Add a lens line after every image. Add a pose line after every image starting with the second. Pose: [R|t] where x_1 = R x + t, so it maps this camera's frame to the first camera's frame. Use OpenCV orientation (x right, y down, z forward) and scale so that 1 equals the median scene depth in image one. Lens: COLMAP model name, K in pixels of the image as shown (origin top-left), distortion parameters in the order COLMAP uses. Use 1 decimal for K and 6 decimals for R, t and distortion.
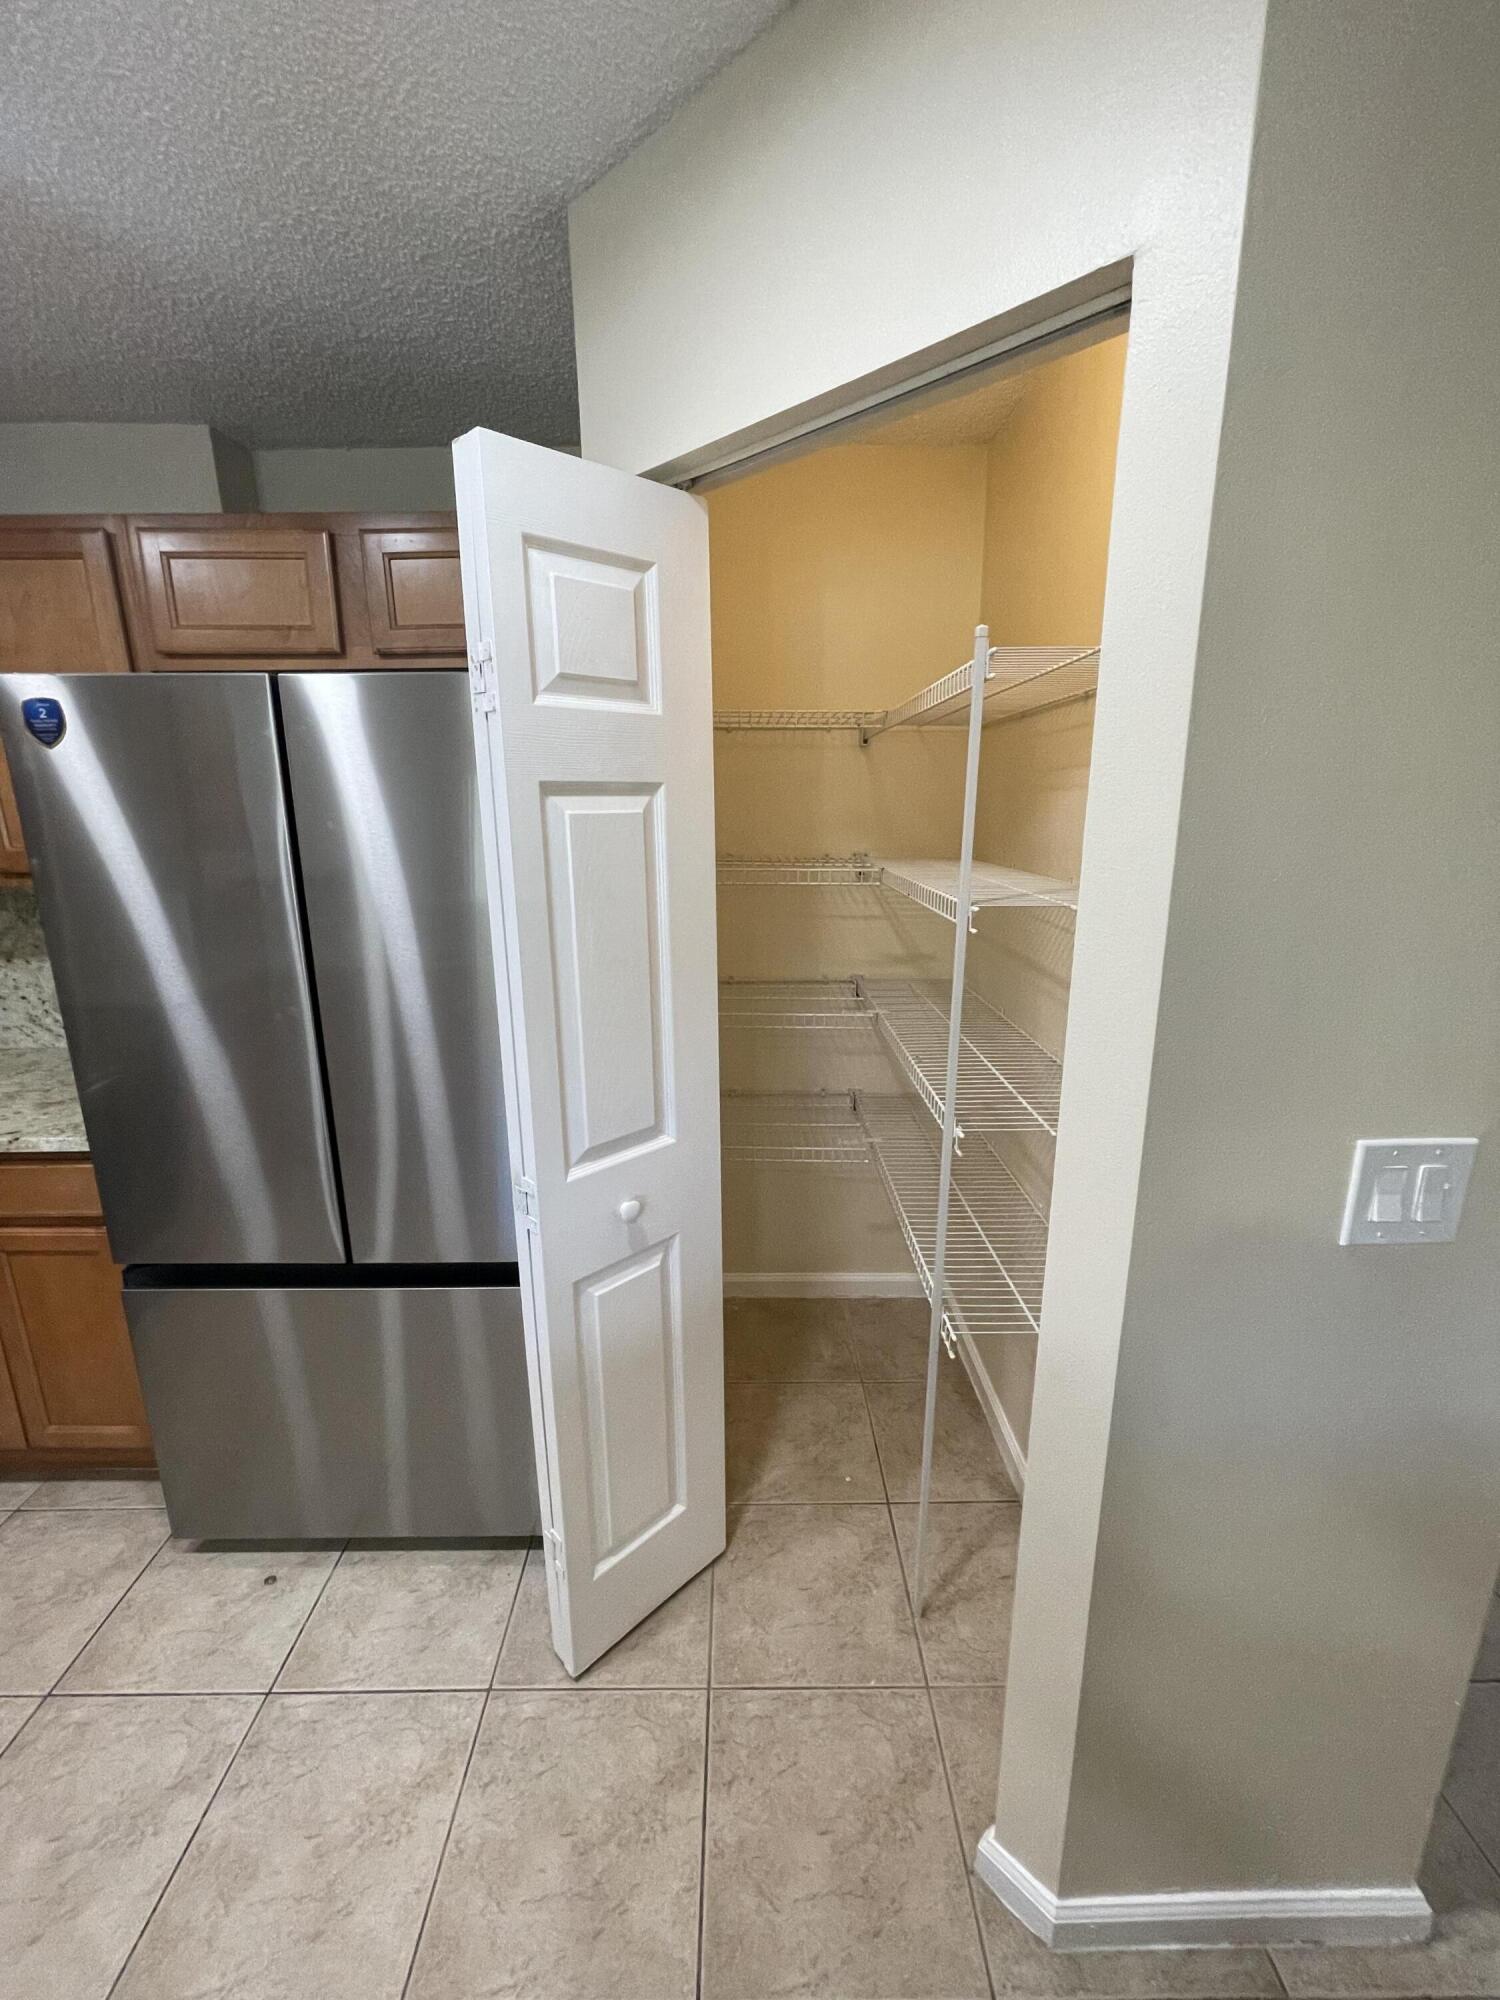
lens RADIAL K [[820.0, 0, 751.5], [0, 820.0, 995.9], [0, 0, 1]] dist [0.003901, 0.000293]
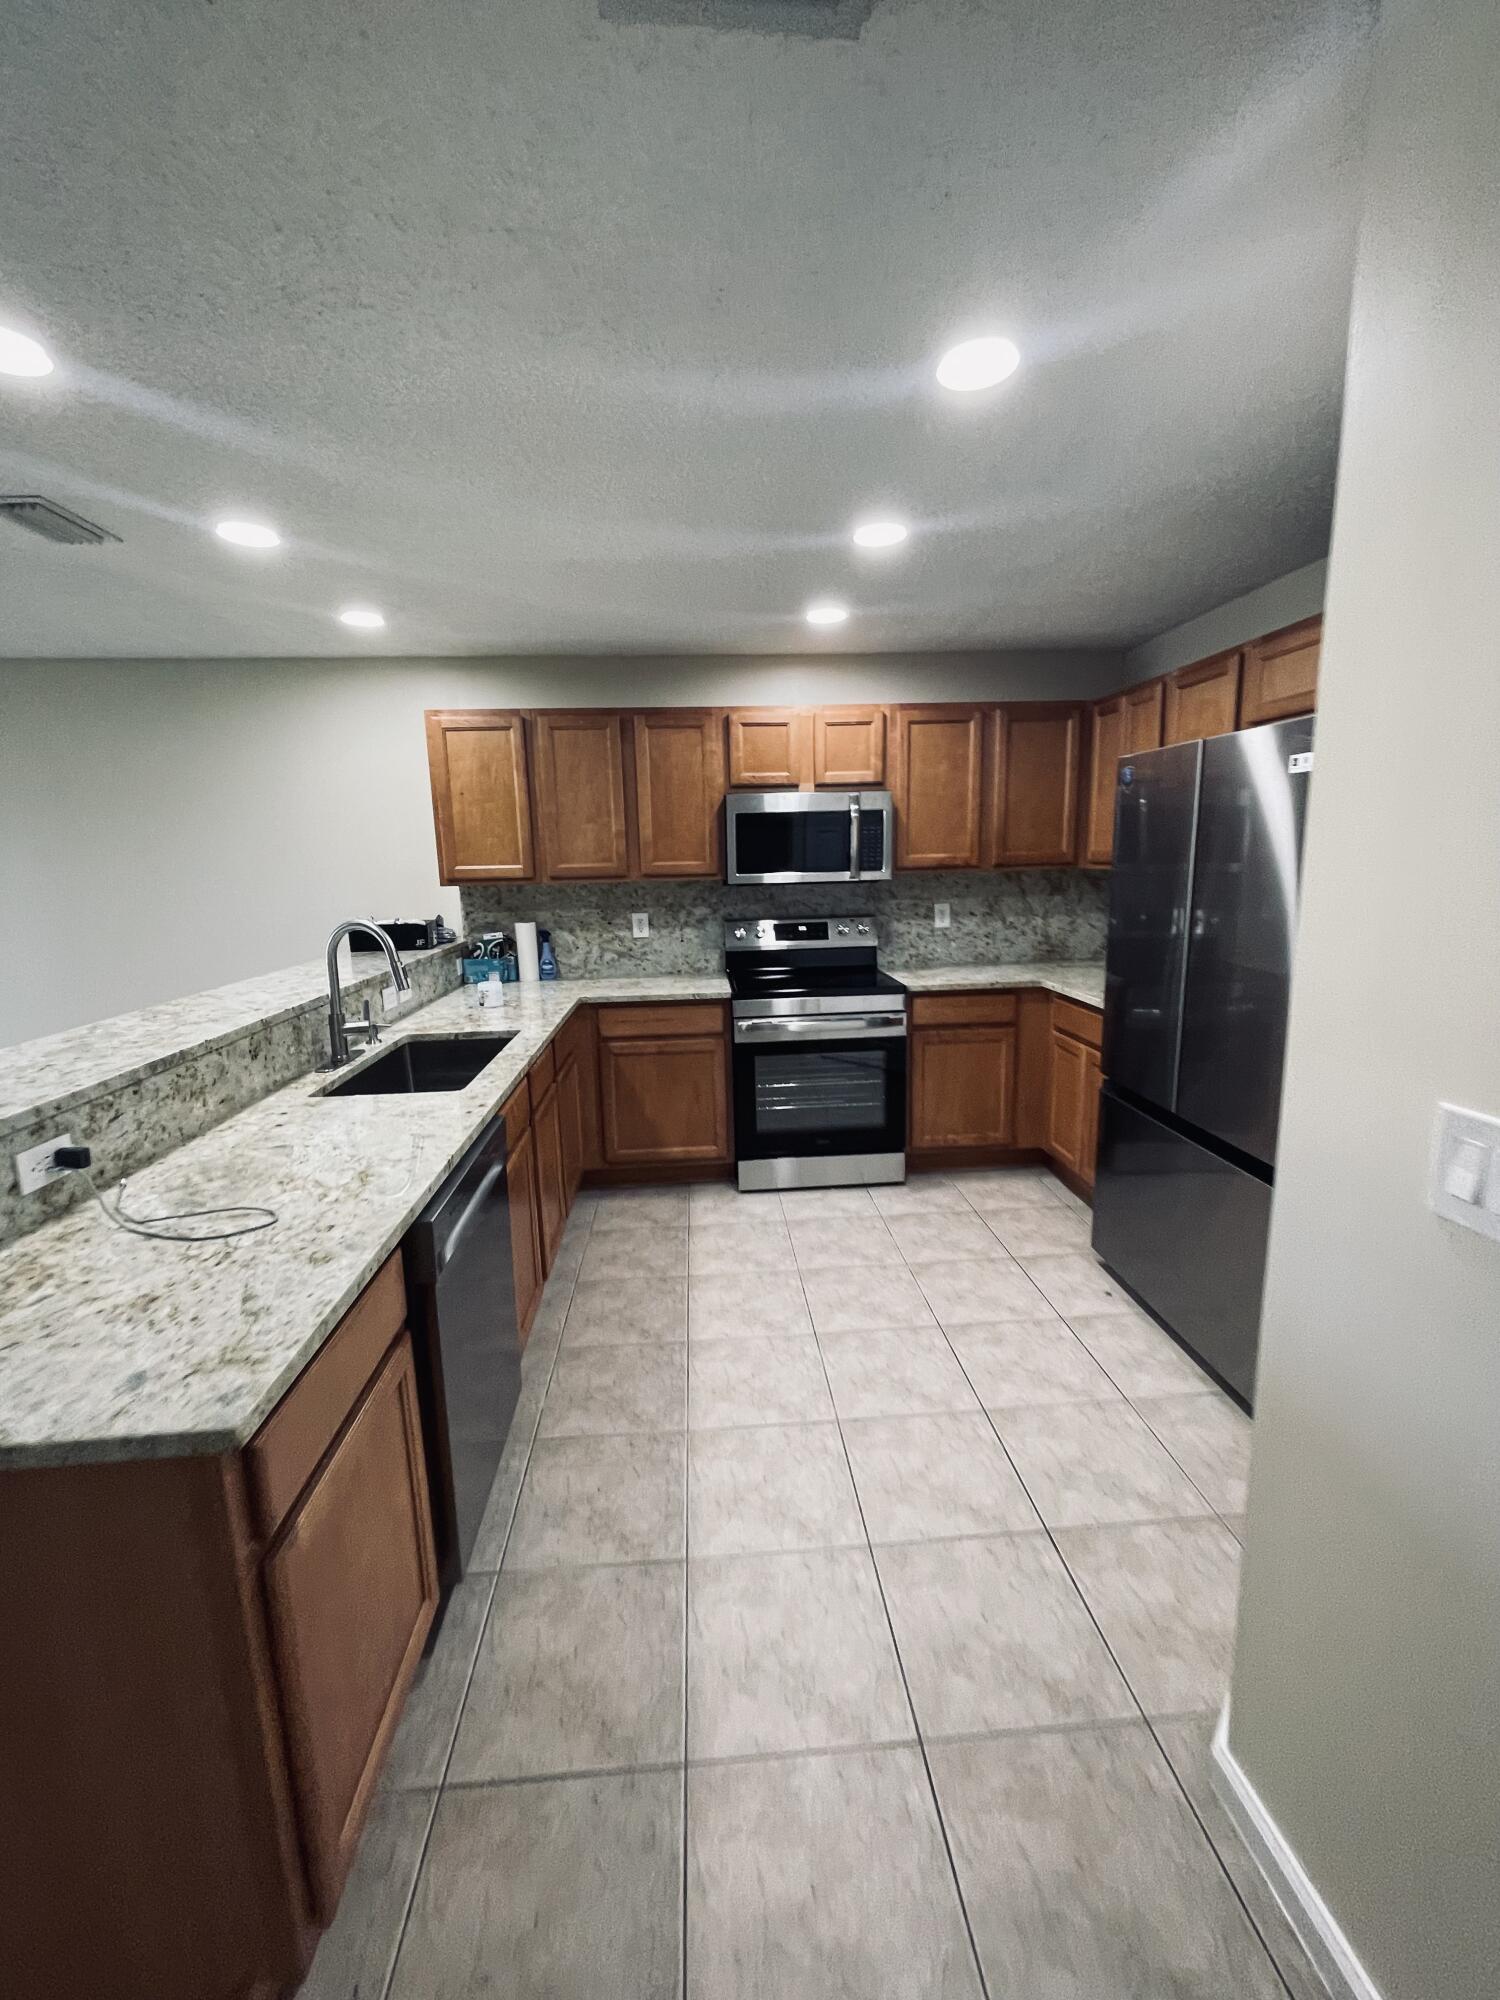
lens RADIAL K [[820.0, 0, 748.9], [0, 820.0, 1001.1], [0, 0, 1]] dist [0.003901, 0.000293]
pose [[0.058503, 0.171992, -0.983360, 0.878318], [-0.204433, 0.966235, 0.156835, 0.039794], [0.977131, 0.191855, 0.091688, 0.041048]]
